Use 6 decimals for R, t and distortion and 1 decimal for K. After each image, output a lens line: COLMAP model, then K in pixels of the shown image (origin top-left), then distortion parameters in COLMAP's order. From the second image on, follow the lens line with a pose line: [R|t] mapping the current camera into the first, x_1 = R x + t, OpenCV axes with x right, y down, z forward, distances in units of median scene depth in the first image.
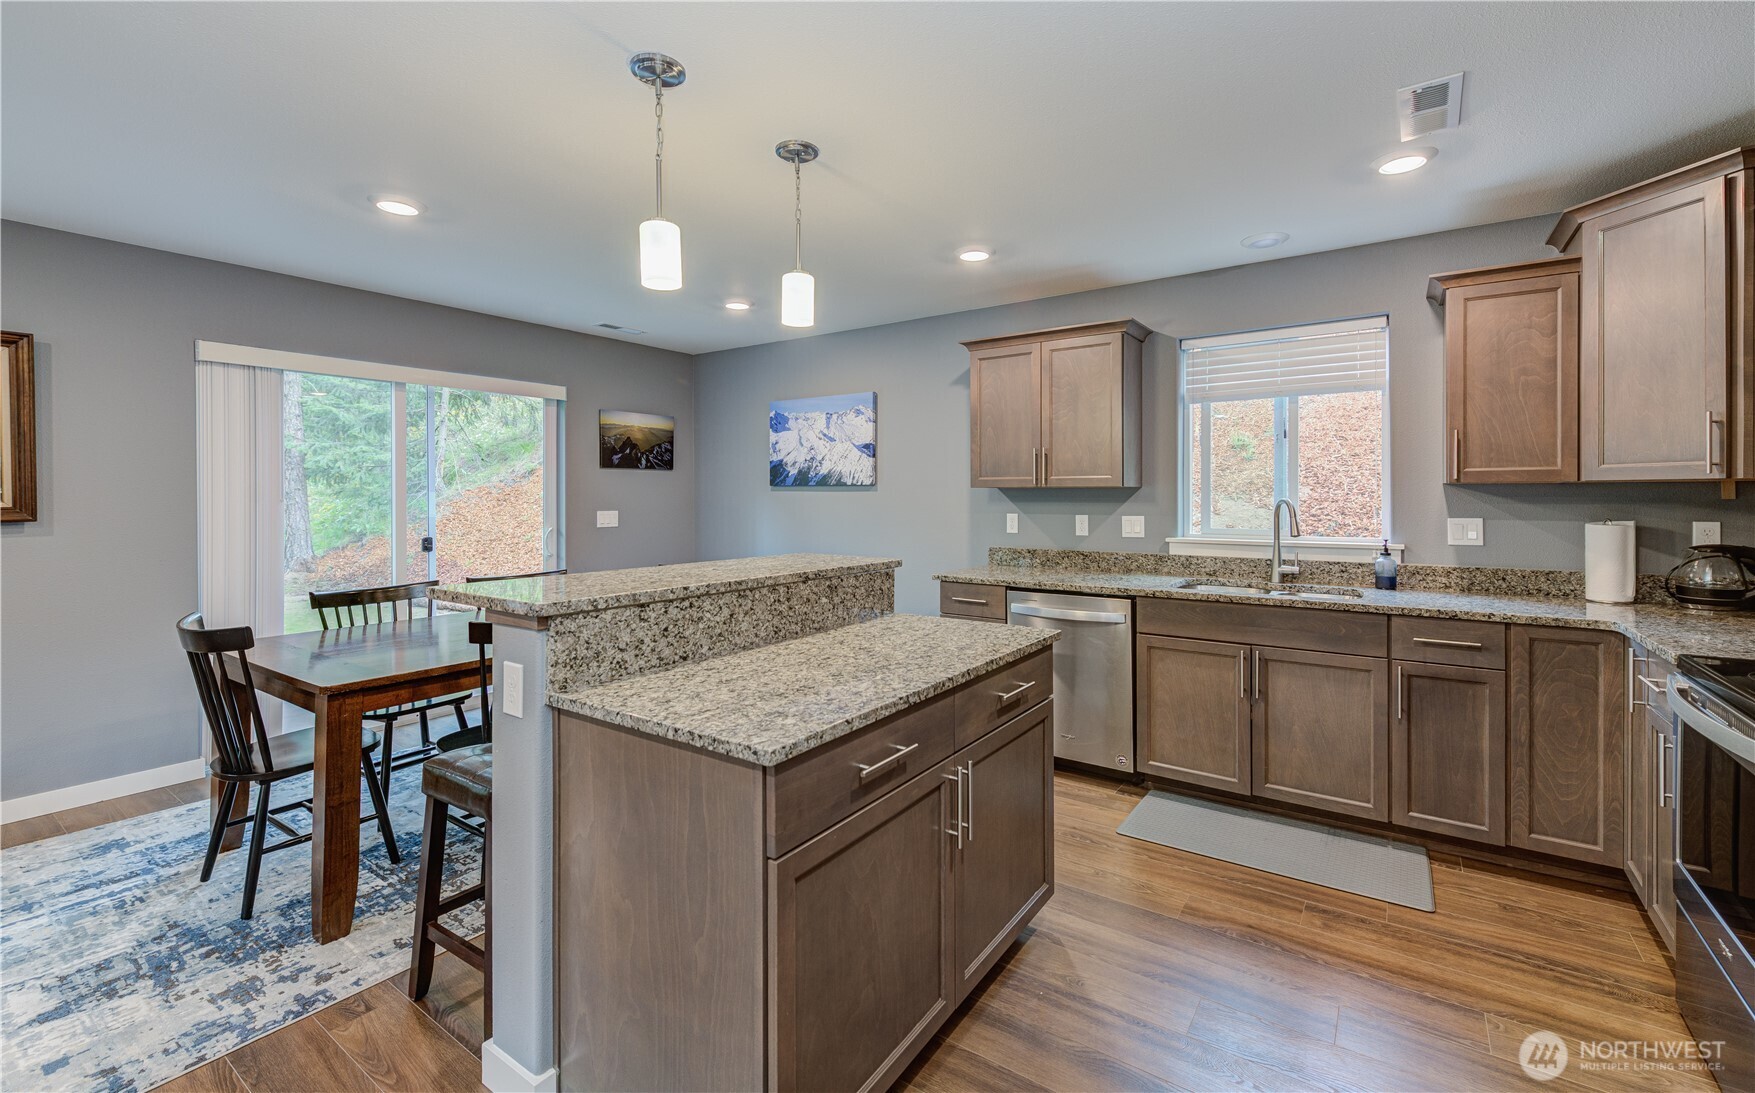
lens RADIAL K [[727.1, 0, 899.3], [0, 727.1, 493.2], [0, 0, 1]] dist [0.000688, -0.001293]
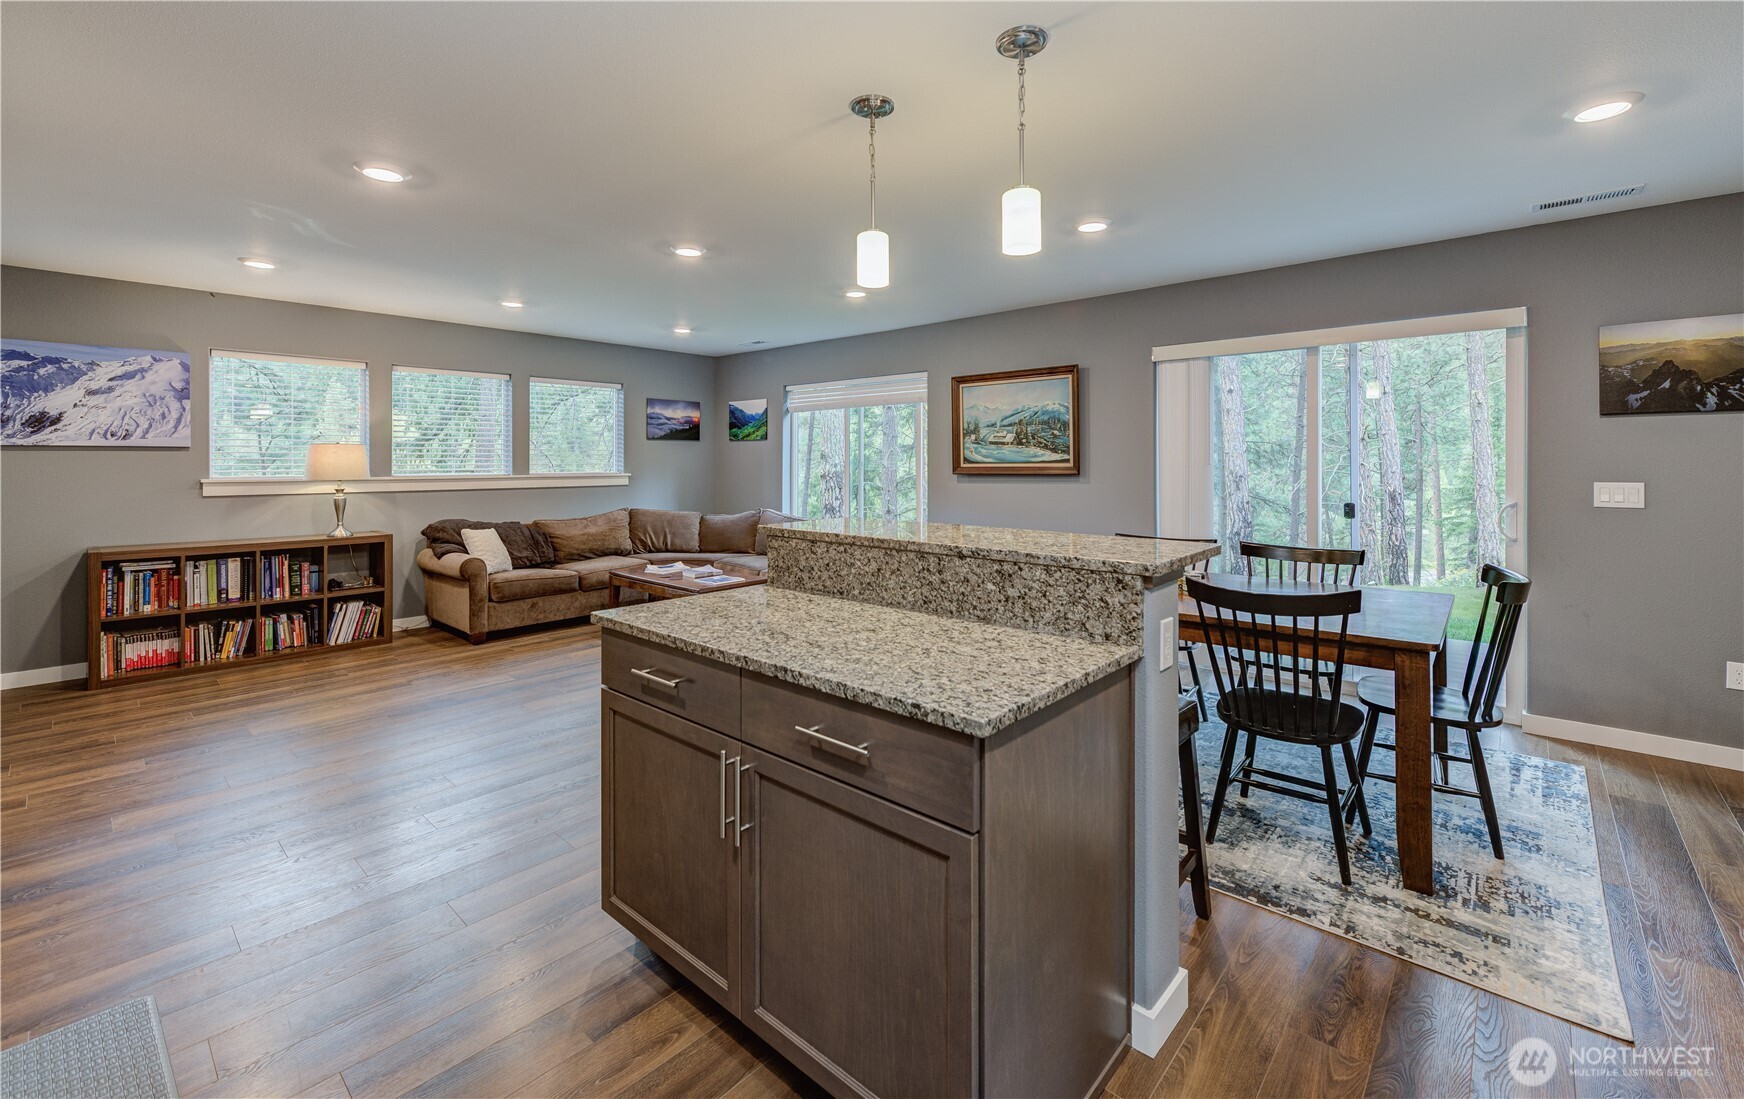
lens RADIAL K [[722.5, 0, 871.8], [0, 722.5, 458.1], [0, 0, 1]] dist [0.000688, -0.001293]
pose [[-0.122345, -0.001153, -0.992487, 0.481761], [0.005875, 0.999981, -0.001886, 0.001670], [0.992470, -0.006062, -0.122336, 0.640540]]
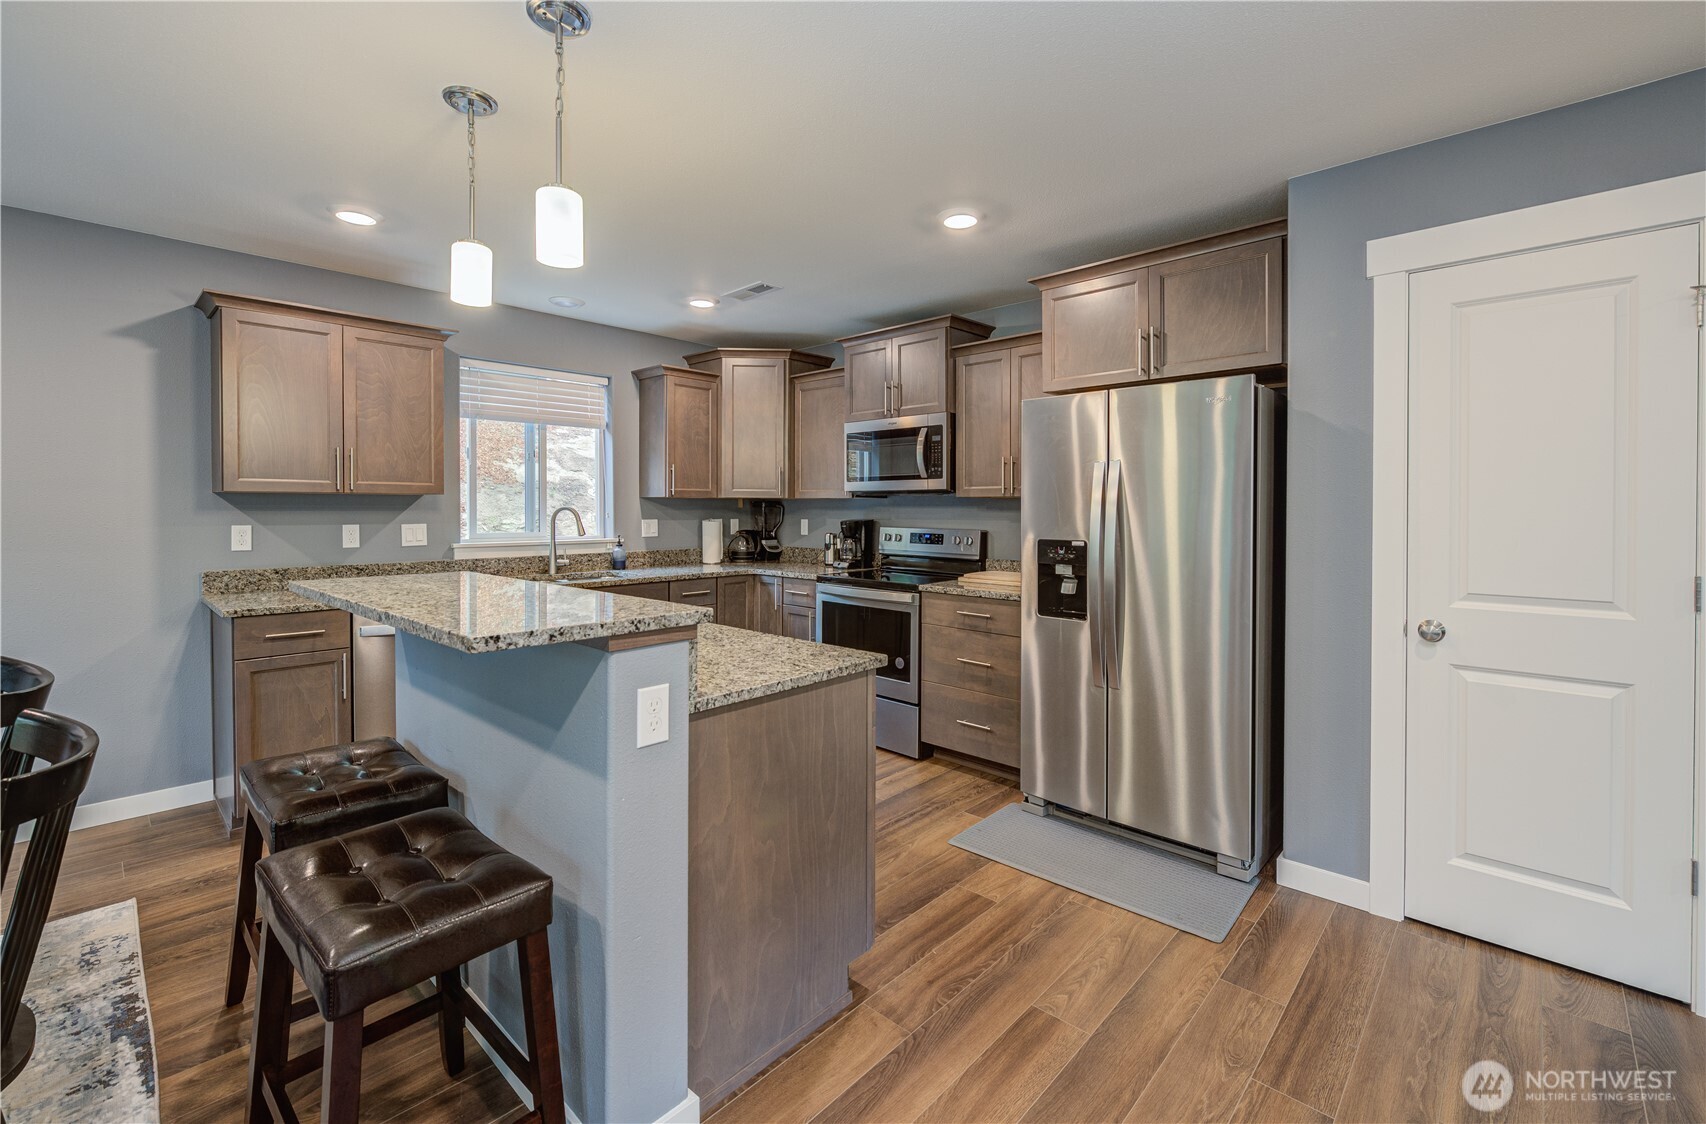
lens RADIAL K [[729.3, 0, 858.8], [0, 729.3, 518.1], [0, 0, 1]] dist [-0.001136, -0.001585]
pose [[0.138460, -0.011348, 0.990303, -0.654354], [-0.009472, 0.999873, 0.012782, 0.005294], [-0.990323, -0.011150, 0.138335, 0.294909]]
